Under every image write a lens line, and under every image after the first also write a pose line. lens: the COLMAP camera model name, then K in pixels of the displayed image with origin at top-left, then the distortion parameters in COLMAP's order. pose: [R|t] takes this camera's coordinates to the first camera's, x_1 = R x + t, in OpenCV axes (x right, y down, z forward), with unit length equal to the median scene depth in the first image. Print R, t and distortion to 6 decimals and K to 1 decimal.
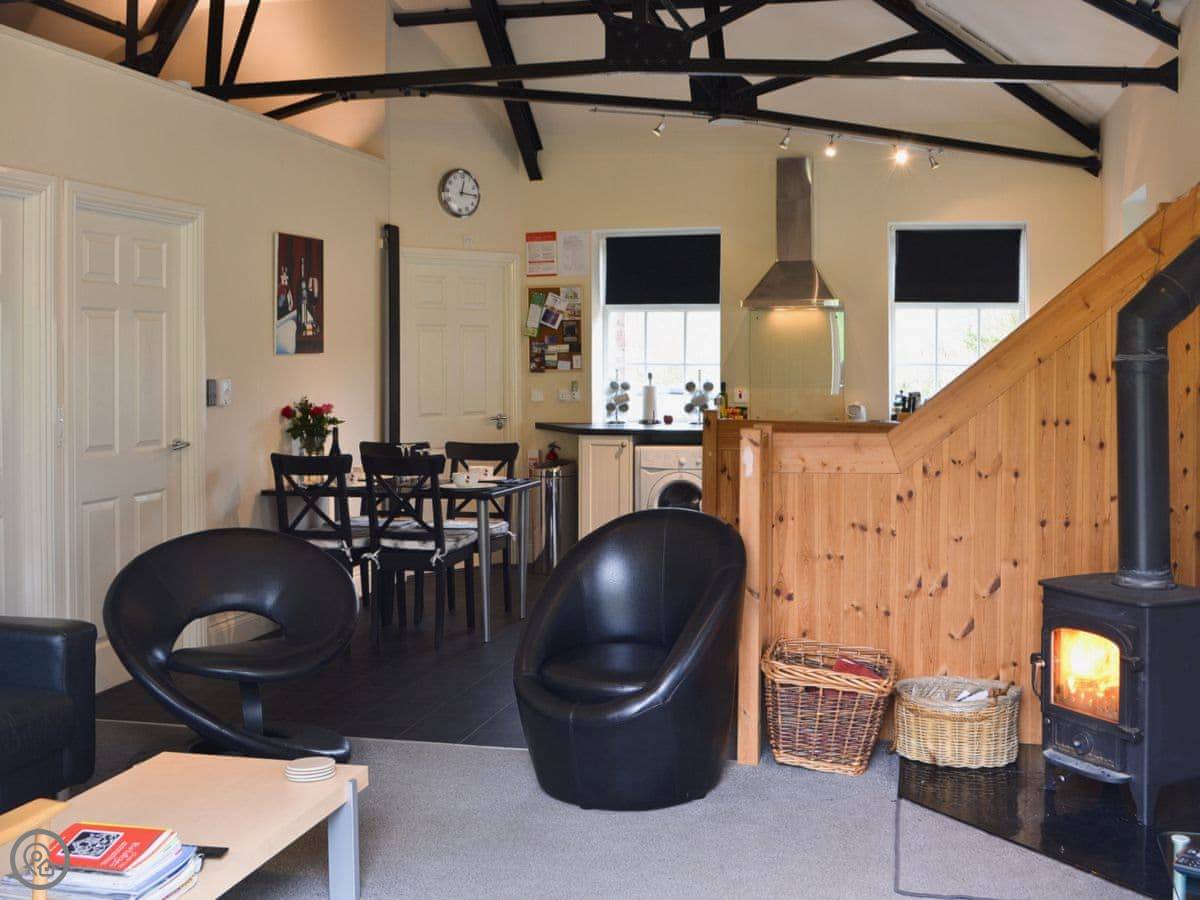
lens RADIAL K [[1225.5, 0, 602.4], [0, 1225.5, 360.5], [0, 0, 1]] dist [0.001435, -0.001391]
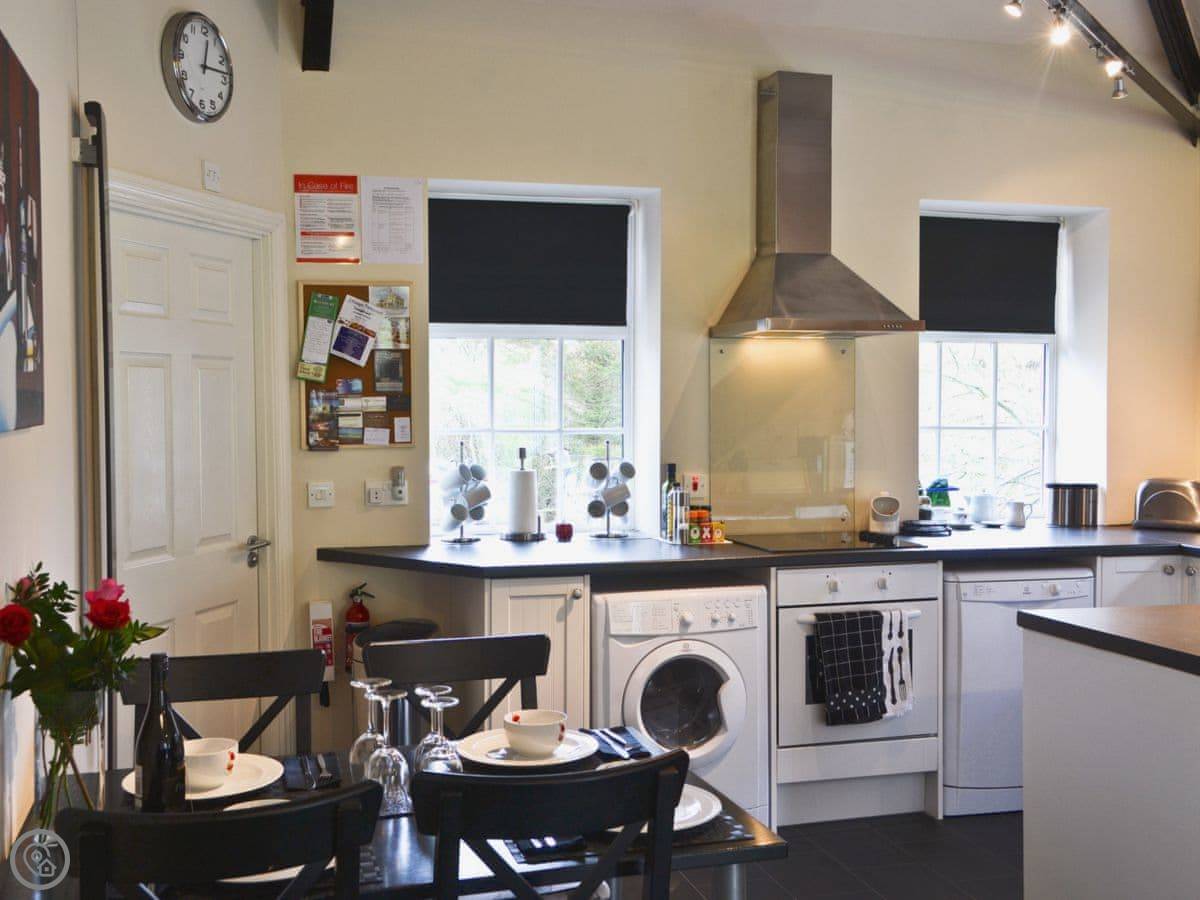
lens RADIAL K [[1256.9, 0, 600.0], [0, 1256.9, 450.0], [0, 0, 1]] dist [-0.002385, -0.004641]
pose [[0.878639, -0.019539, 0.477086, -0.256219], [0.003906, 0.999423, 0.033736, -0.010118], [-0.477470, -0.027779, 0.878209, 0.617550]]
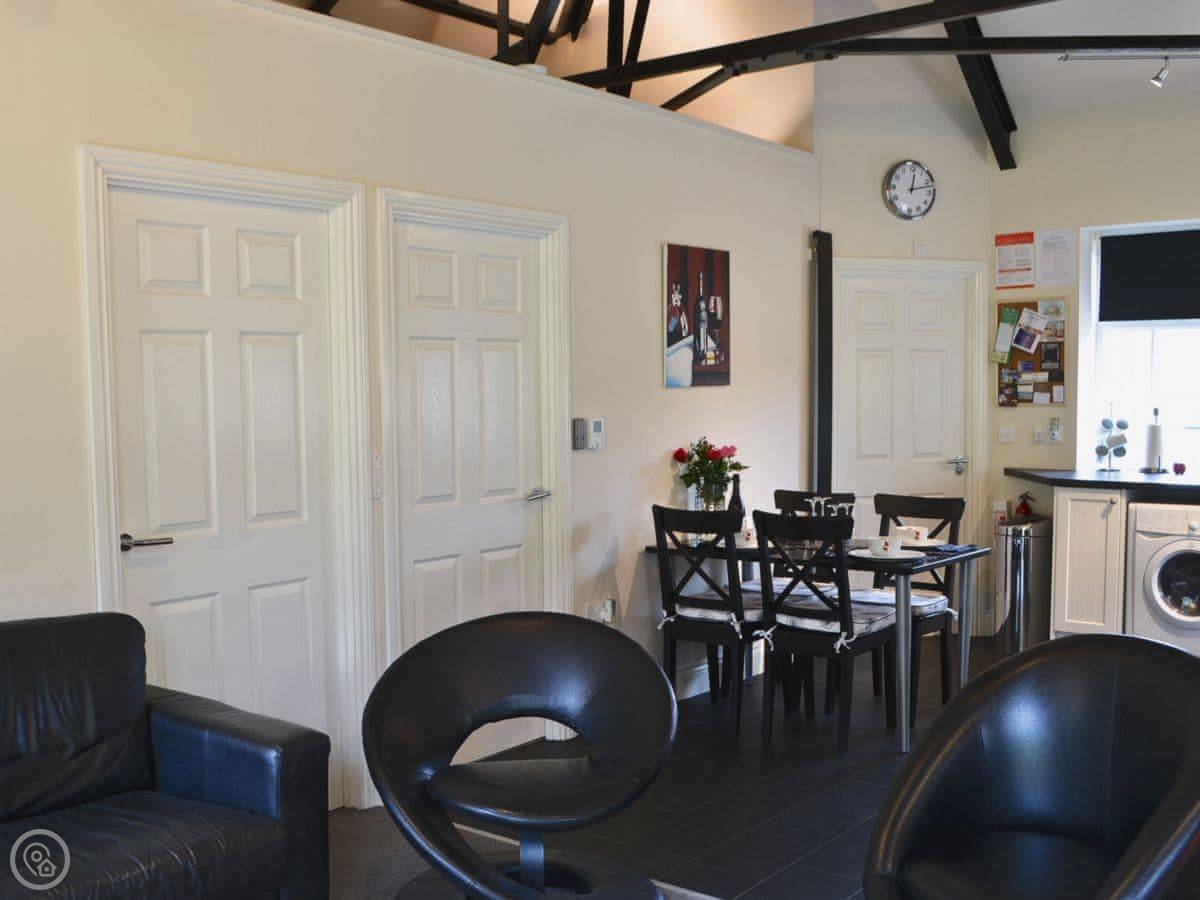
lens RADIAL K [[1228.2, 0, 597.8], [0, 1228.2, 468.6], [0, 0, 1]] dist [-0.047258, -0.005976]
pose [[0.915247, 0.023115, -0.402229, 0.032434], [0.003906, 0.997797, 0.066229, -0.005256], [0.402874, -0.062187, 0.913140, 0.183039]]
